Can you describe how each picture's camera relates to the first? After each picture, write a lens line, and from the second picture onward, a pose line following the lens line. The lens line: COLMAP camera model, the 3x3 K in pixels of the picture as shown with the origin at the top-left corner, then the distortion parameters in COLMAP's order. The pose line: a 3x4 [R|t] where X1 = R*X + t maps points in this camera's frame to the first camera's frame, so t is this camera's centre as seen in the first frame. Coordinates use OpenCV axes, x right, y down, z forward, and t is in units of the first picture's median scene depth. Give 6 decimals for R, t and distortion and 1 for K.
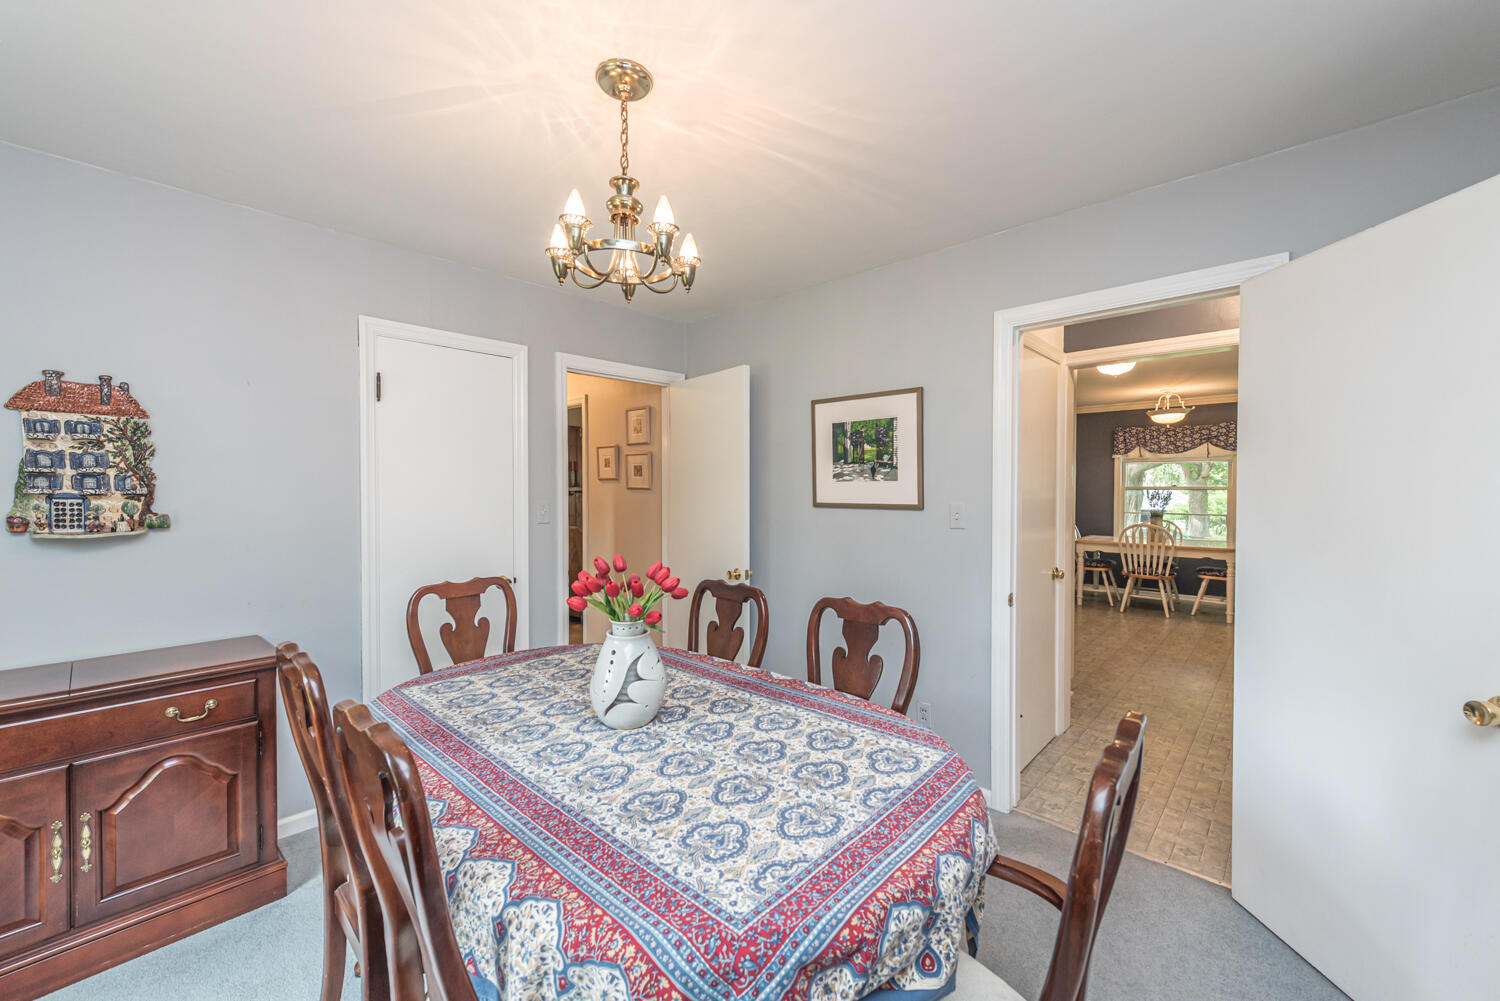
lens RADIAL K [[594.4, 0, 750.0], [0, 594.4, 500.5], [0, 0, 1]] dist [0.017625, -0.000082]
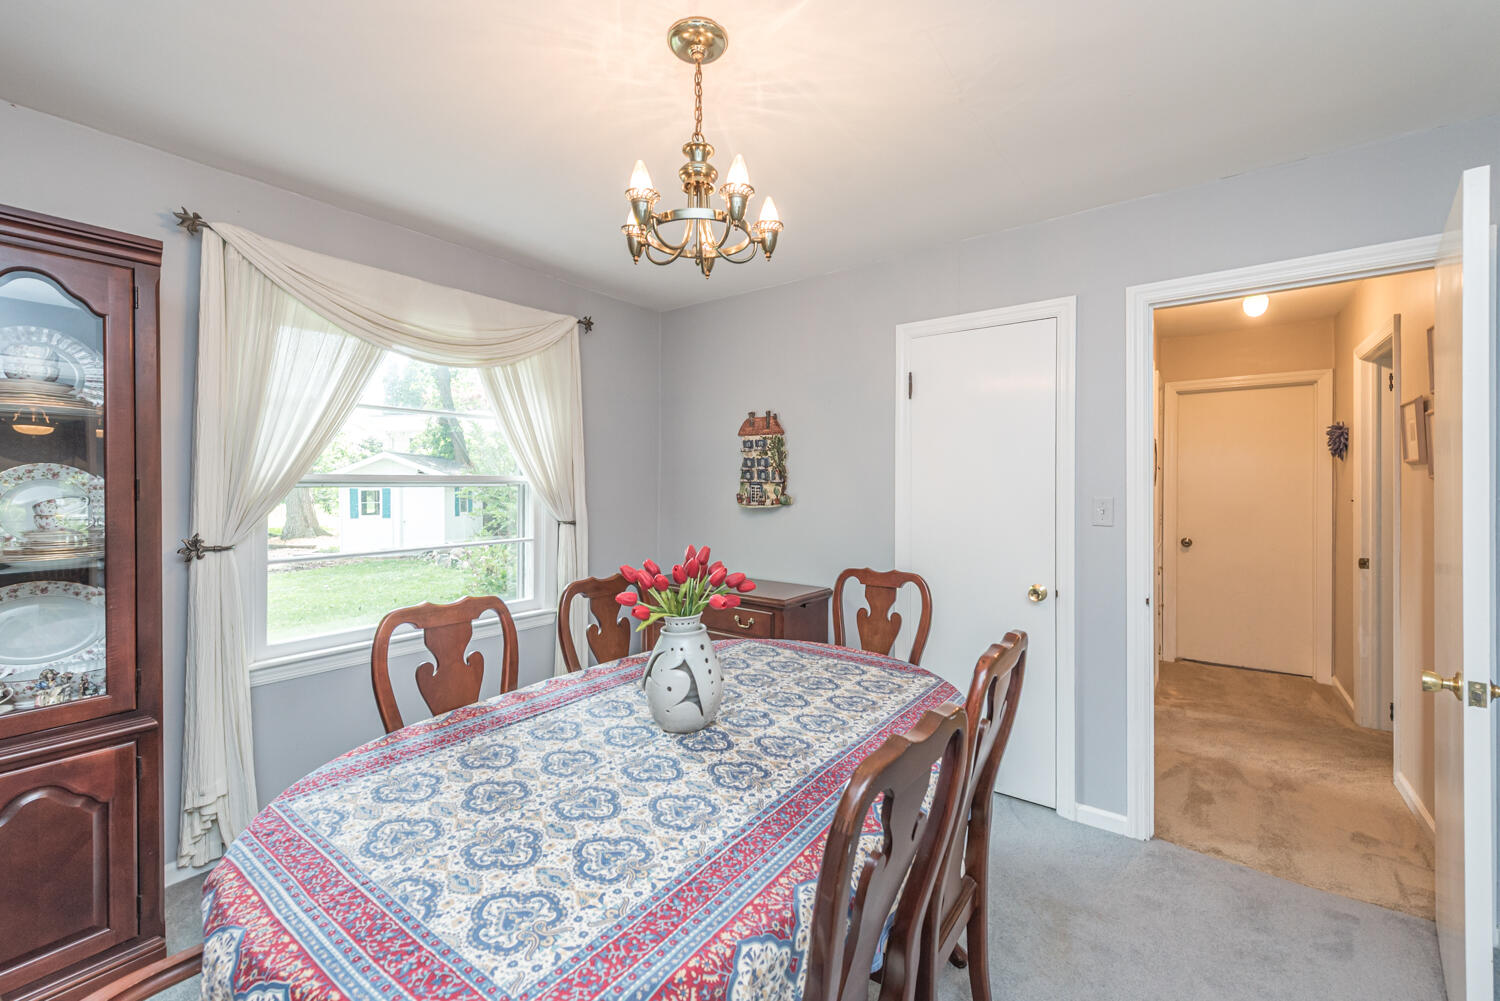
lens RADIAL K [[605.7, 0, 745.0], [0, 605.7, 485.0], [0, 0, 1]] dist [0.000801, -0.000097]
pose [[0.100294, 0.006676, -0.994935, 0.722419], [-0.024163, 0.999699, 0.004272, -0.010760], [0.994664, 0.023612, 0.100426, 0.960166]]
